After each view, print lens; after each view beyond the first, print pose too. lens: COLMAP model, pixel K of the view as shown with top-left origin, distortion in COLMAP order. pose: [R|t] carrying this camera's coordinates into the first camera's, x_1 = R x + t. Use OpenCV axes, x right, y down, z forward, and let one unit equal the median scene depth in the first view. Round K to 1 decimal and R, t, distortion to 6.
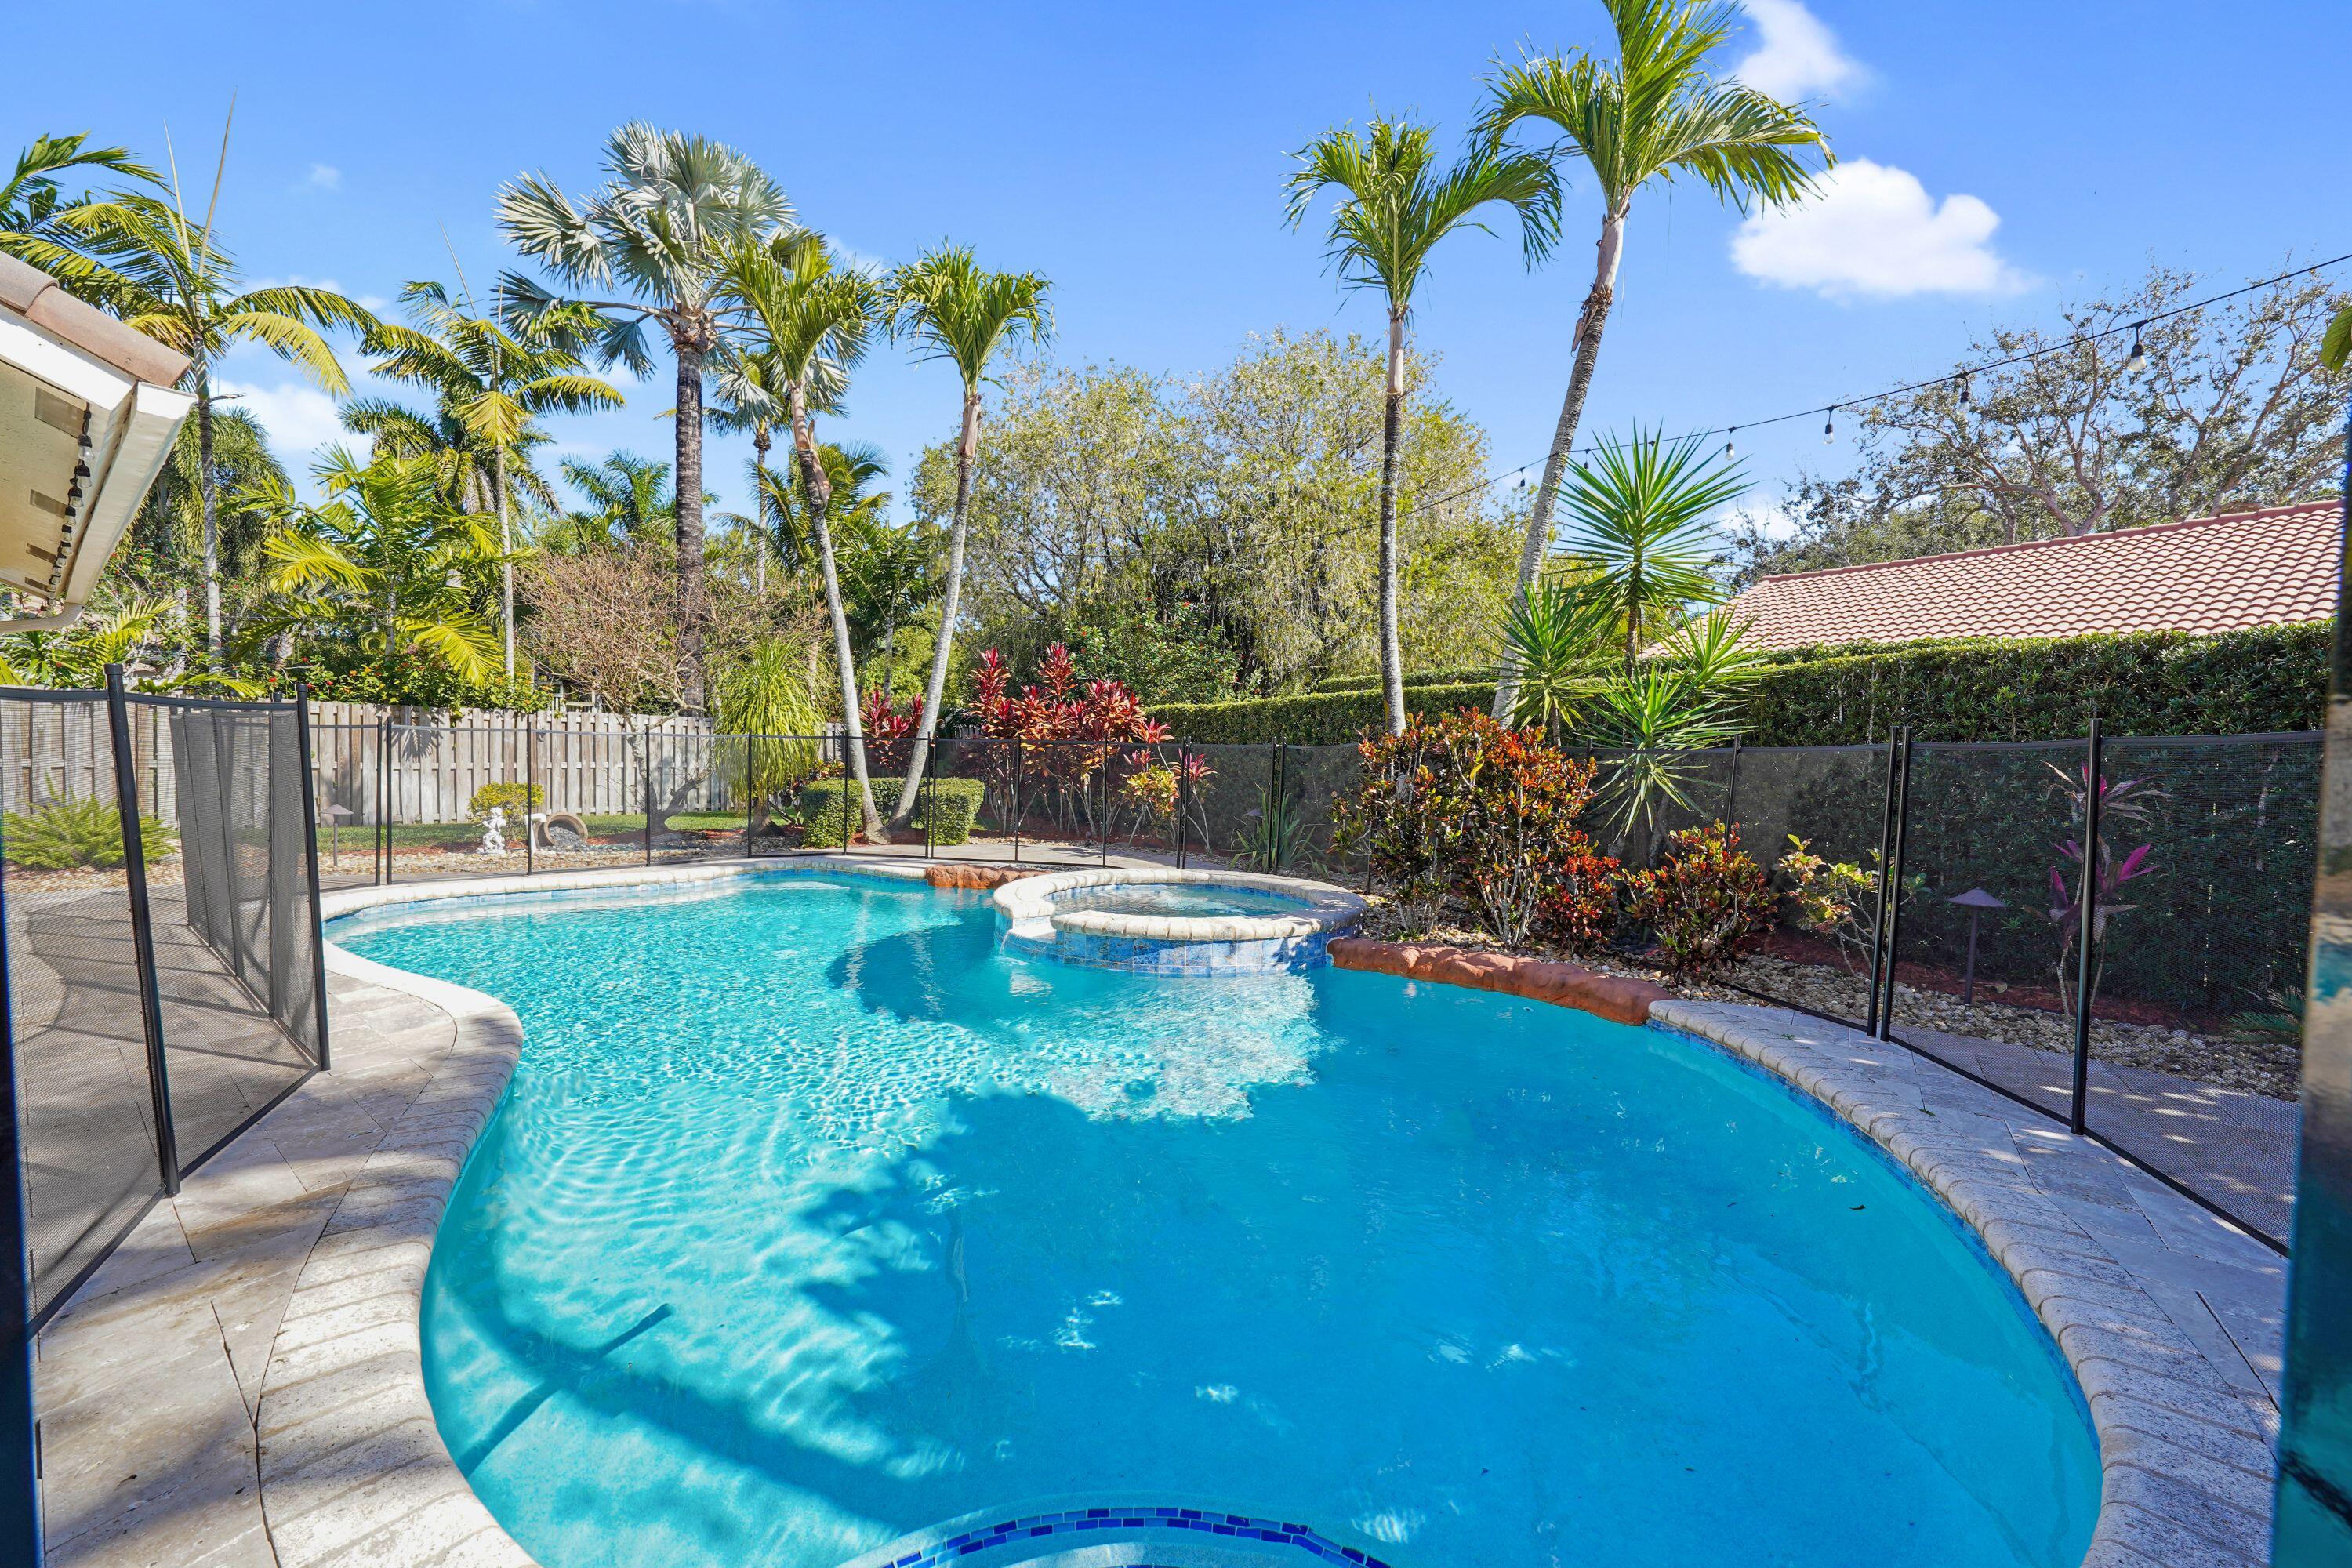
lens RADIAL K [[889.3, 0, 1174.9], [0, 889.3, 783.8], [0, 0, 1]] dist [-0.000750, 0.000128]
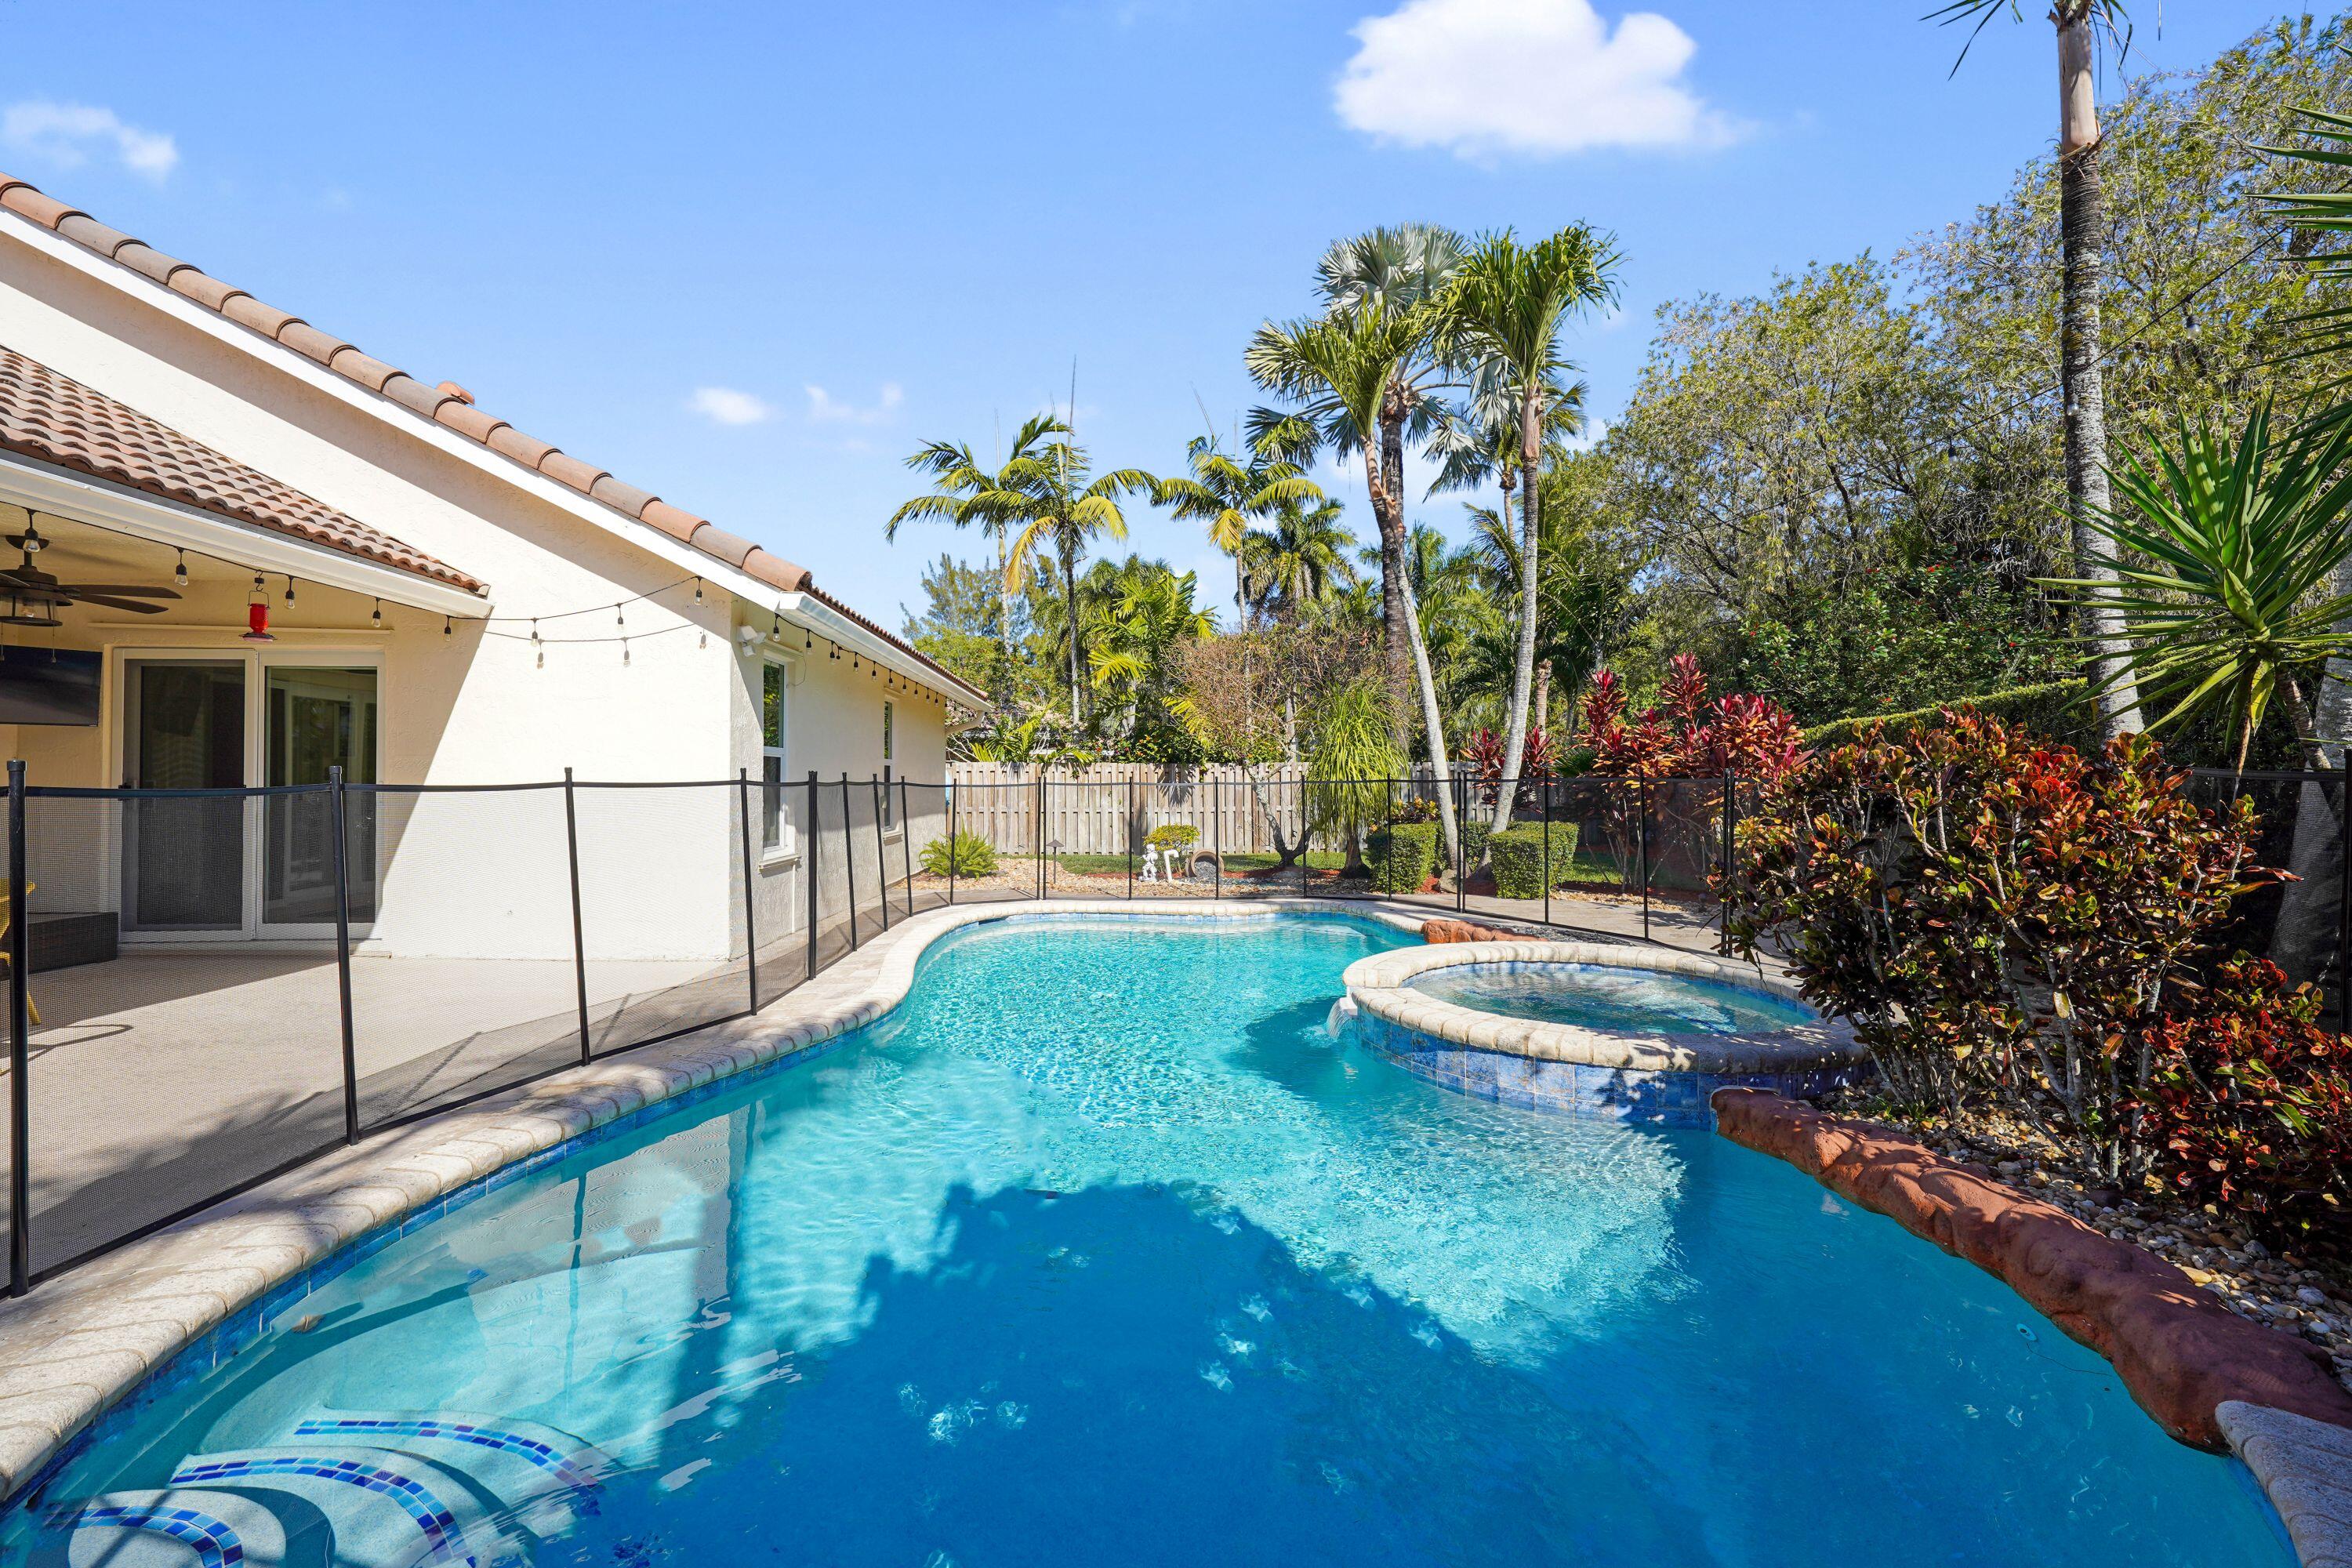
lens RADIAL K [[935.4, 0, 1181.4], [0, 935.4, 781.9], [0, 0, 1]] dist [-0.008922, -0.000425]
pose [[0.658513, -0.025292, -0.752144, 0.234283], [-0.010092, 0.999048, -0.042431, -0.004691], [0.752501, 0.035531, 0.657631, 0.152050]]
